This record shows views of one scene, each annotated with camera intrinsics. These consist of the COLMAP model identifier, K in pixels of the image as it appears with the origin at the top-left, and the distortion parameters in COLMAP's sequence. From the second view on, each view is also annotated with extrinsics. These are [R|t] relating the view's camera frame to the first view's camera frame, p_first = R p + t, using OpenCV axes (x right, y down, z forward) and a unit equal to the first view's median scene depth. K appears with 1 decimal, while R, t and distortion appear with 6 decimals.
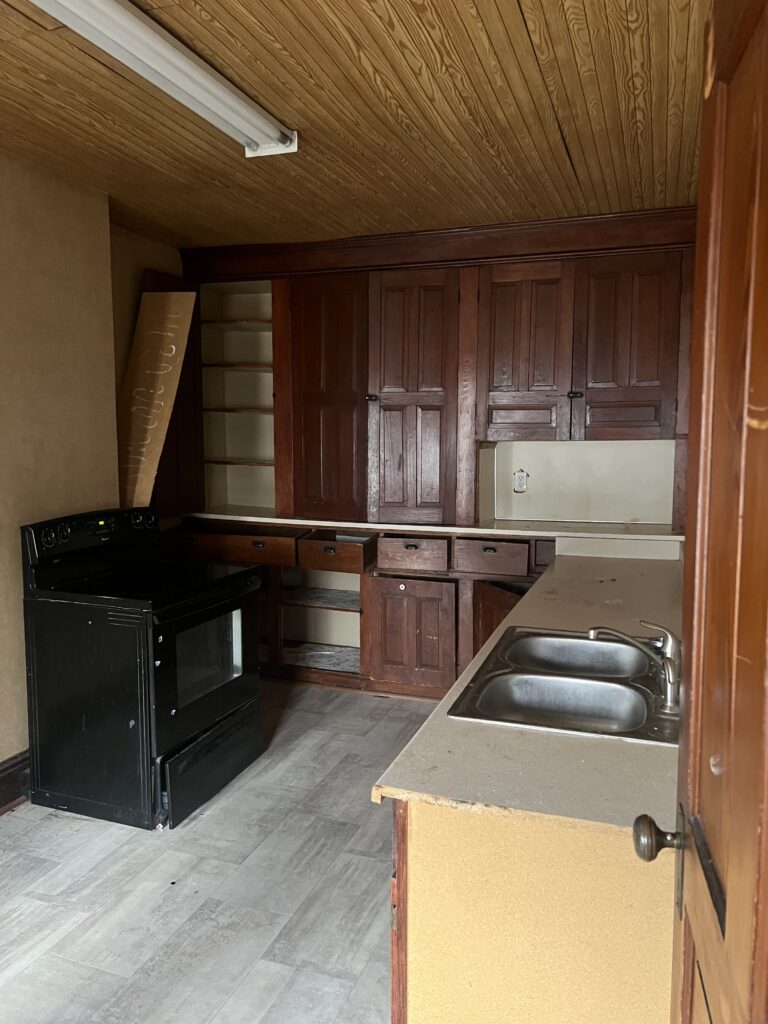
lens RADIAL K [[767.3, 0, 388.8], [0, 767.3, 511.0], [0, 0, 1]] dist [0.057863, -0.065288]
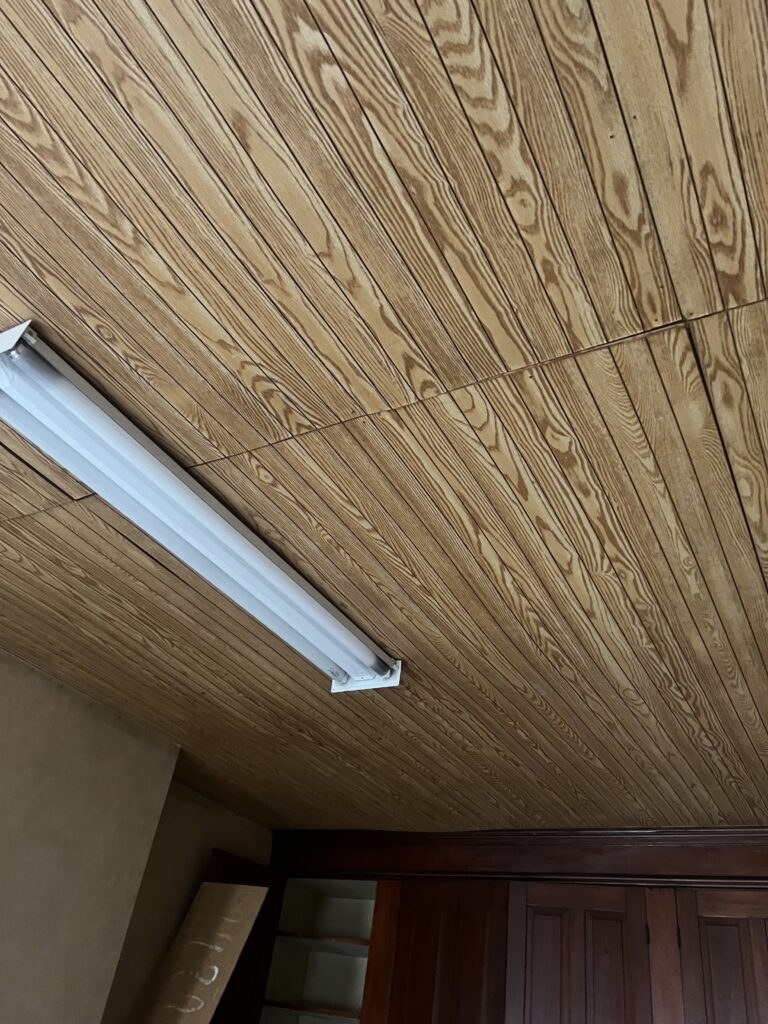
lens RADIAL K [[767.3, 0, 390.6], [0, 767.3, 511.9], [0, 0, 1]] dist [0.057863, -0.065288]
pose [[0.978800, -0.001447, -0.204813, 0.016441], [-0.138611, 0.731518, -0.667584, -0.084572], [0.150790, 0.681821, 0.715809, 0.303655]]
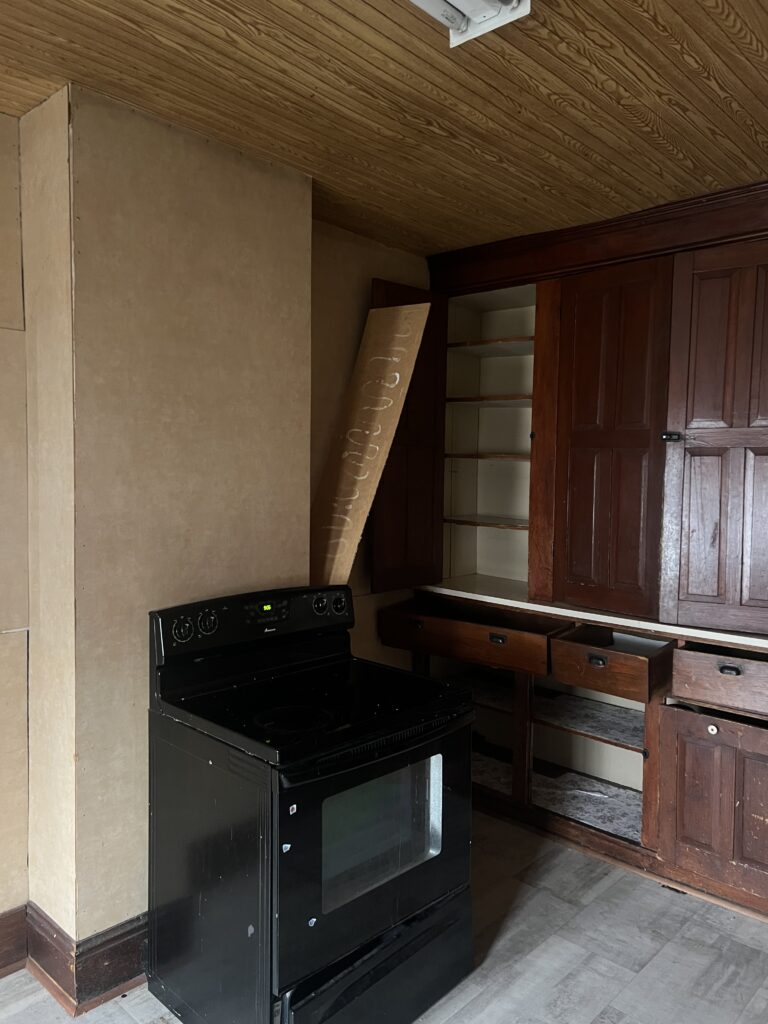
lens RADIAL K [[767.3, 0, 385.5], [0, 767.3, 514.4], [0, 0, 1]] dist [0.057863, -0.065288]
pose [[0.919800, 0.030882, -0.391171, 0.017230], [-0.052051, 0.997691, -0.043629, -0.046742], [0.388920, 0.060491, 0.919283, 0.355680]]
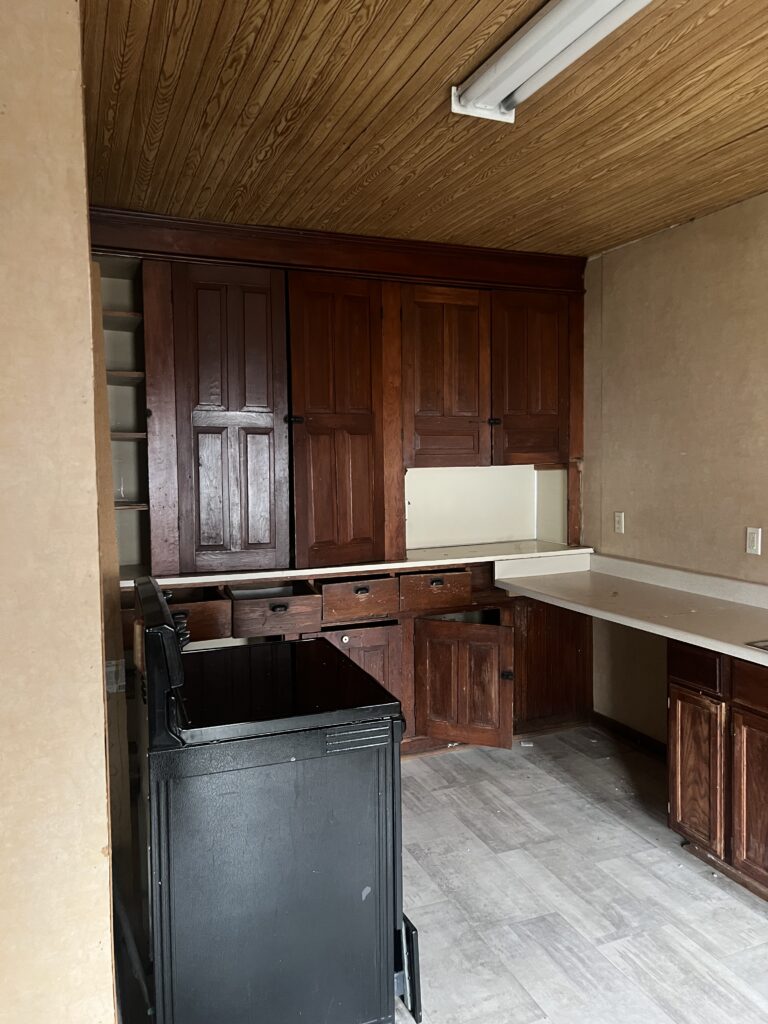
lens RADIAL K [[767.3, 0, 387.3], [0, 767.3, 505.0], [0, 0, 1]] dist [0.057863, -0.065288]
pose [[0.744942, -0.052340, 0.665073, -0.637508], [0.083630, 0.996380, -0.015260, -0.041659], [-0.661867, 0.066987, 0.746622, 0.393964]]
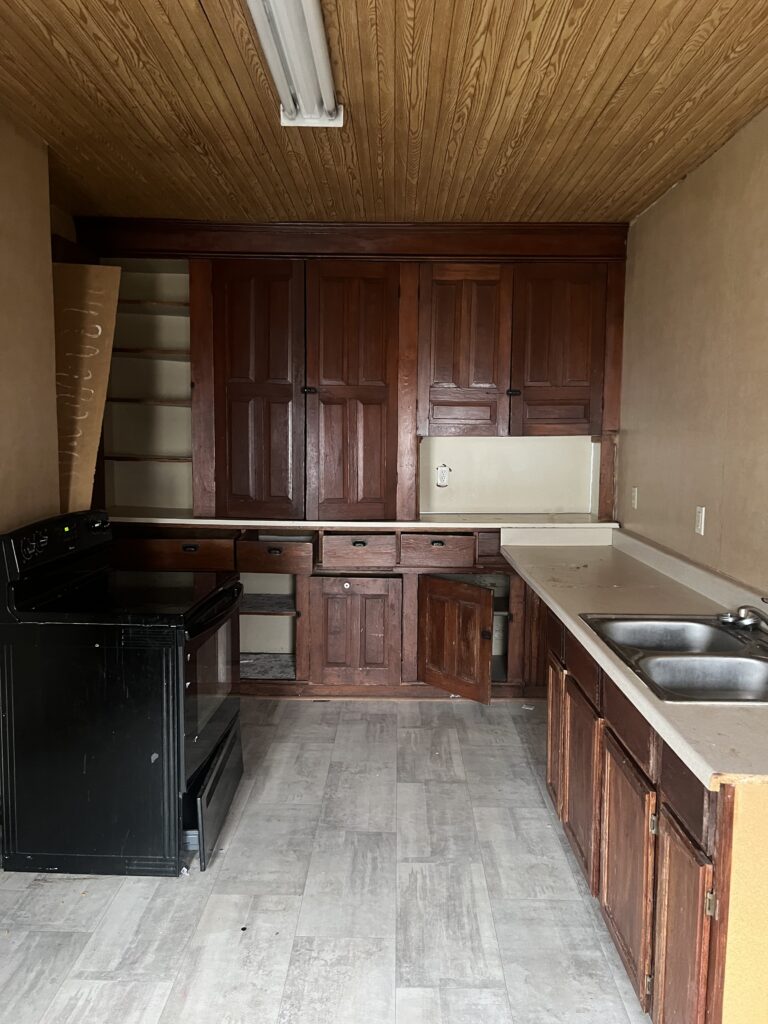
lens RADIAL K [[767.3, 0, 388.2], [0, 767.3, 503.4], [0, 0, 1]] dist [0.057863, -0.065288]
pose [[0.945992, -0.023644, 0.323325, -0.305023], [0.025818, 0.999664, -0.002434, -0.001666], [-0.323159, 0.010650, 0.946285, 0.075296]]
